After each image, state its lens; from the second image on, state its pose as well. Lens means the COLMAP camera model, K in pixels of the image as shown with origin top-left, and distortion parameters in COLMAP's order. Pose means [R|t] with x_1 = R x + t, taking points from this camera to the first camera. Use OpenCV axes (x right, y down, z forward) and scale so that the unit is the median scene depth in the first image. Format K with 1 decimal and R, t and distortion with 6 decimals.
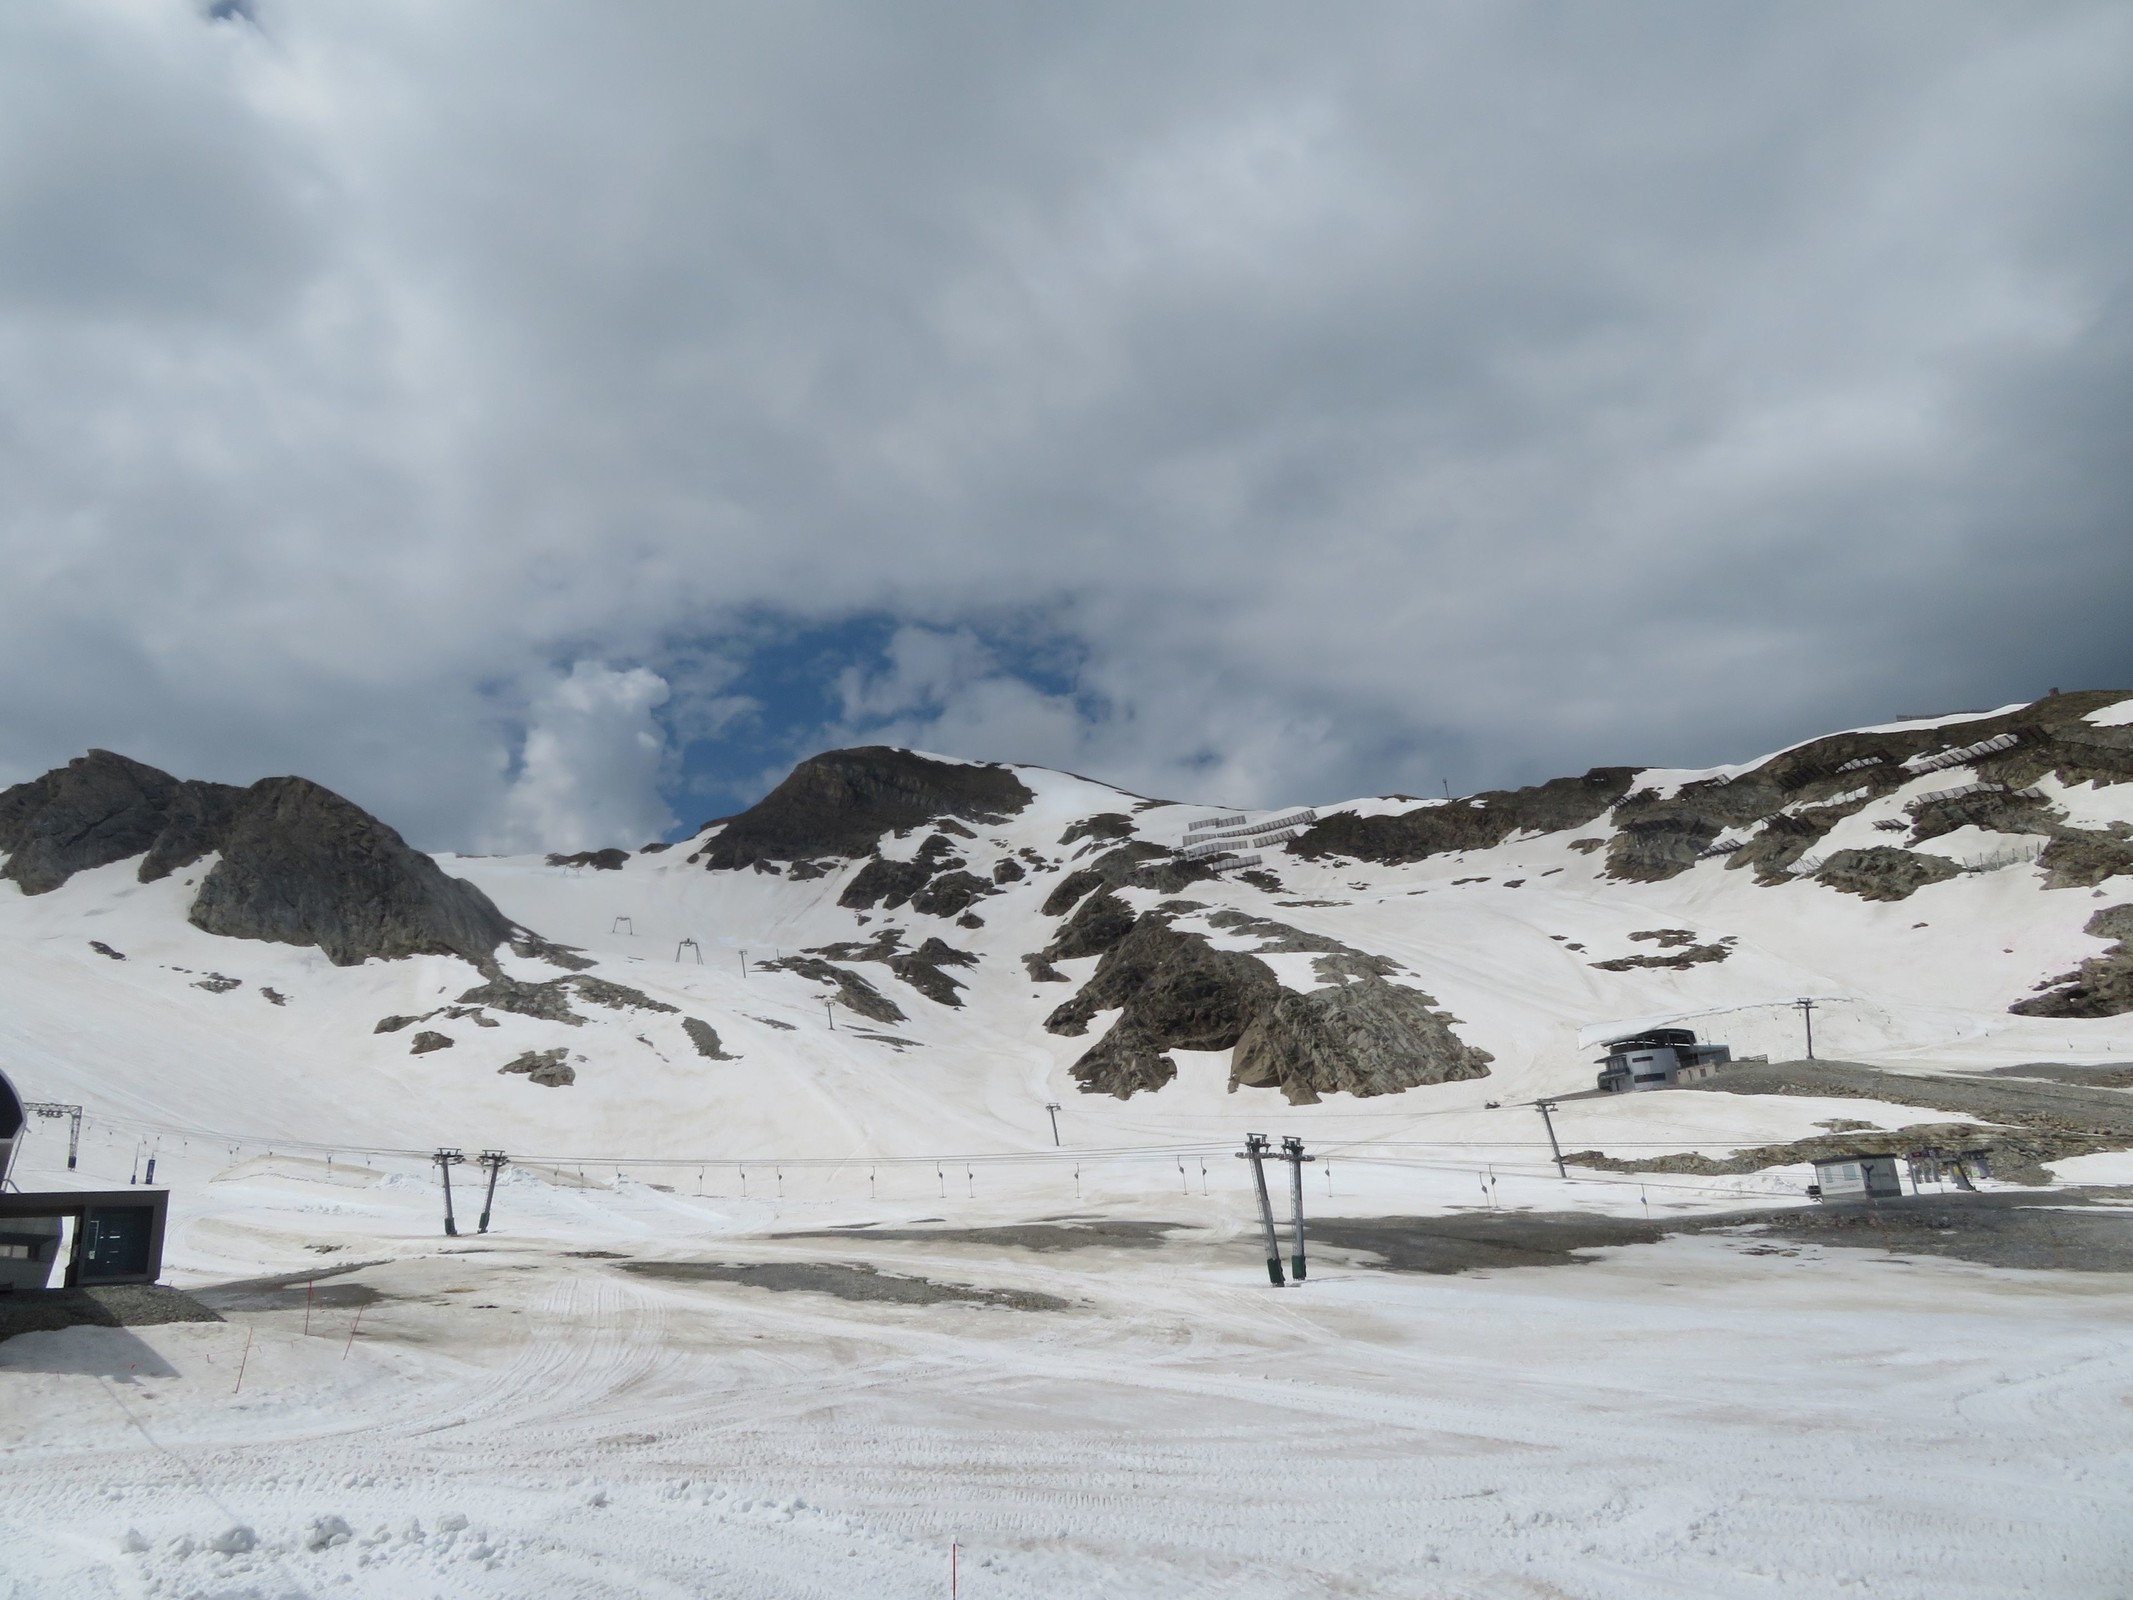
lens RADIAL K [[1518.9, 0, 1066.5], [0, 1518.9, 800.0], [0, 0, 1]] dist [-0.016198, 0.003111]
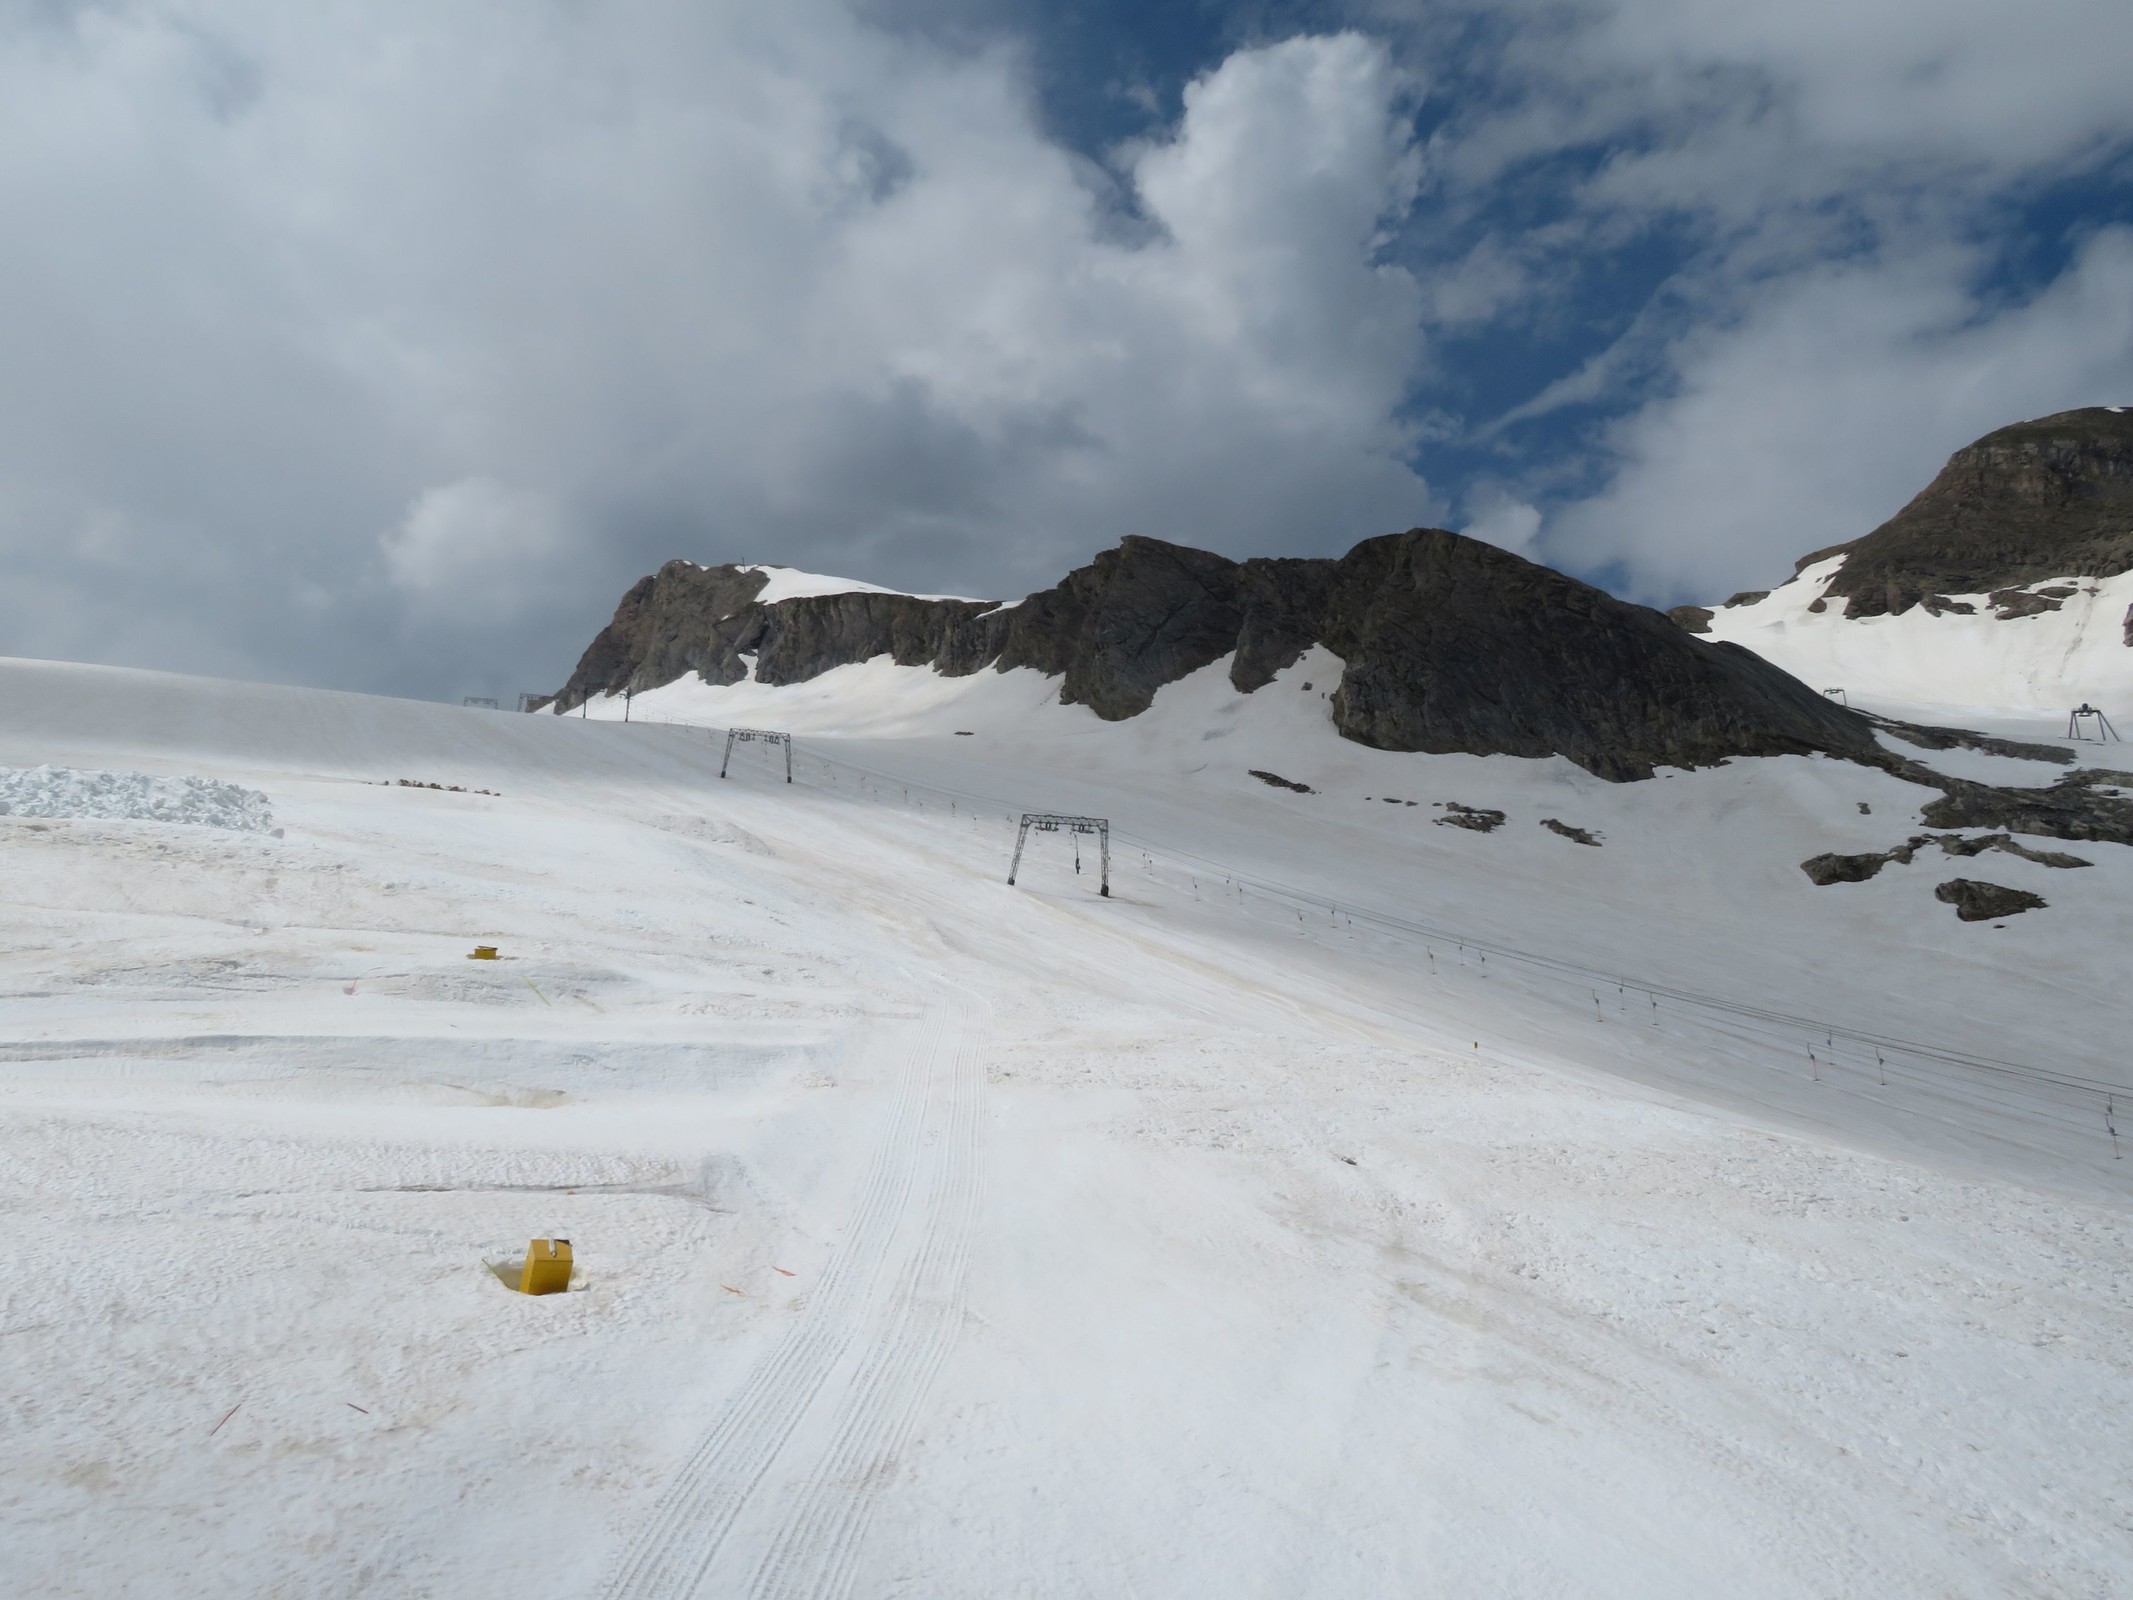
lens RADIAL K [[1619.2, 0, 1066.5], [0, 1619.2, 800.0], [0, 0, 1]] dist [0.047146, -0.000399]
pose [[0.900358, -0.057607, -0.431320, -0.331525], [0.112868, 0.988192, 0.103625, 0.012712], [0.420257, -0.141981, 0.896228, 0.211244]]
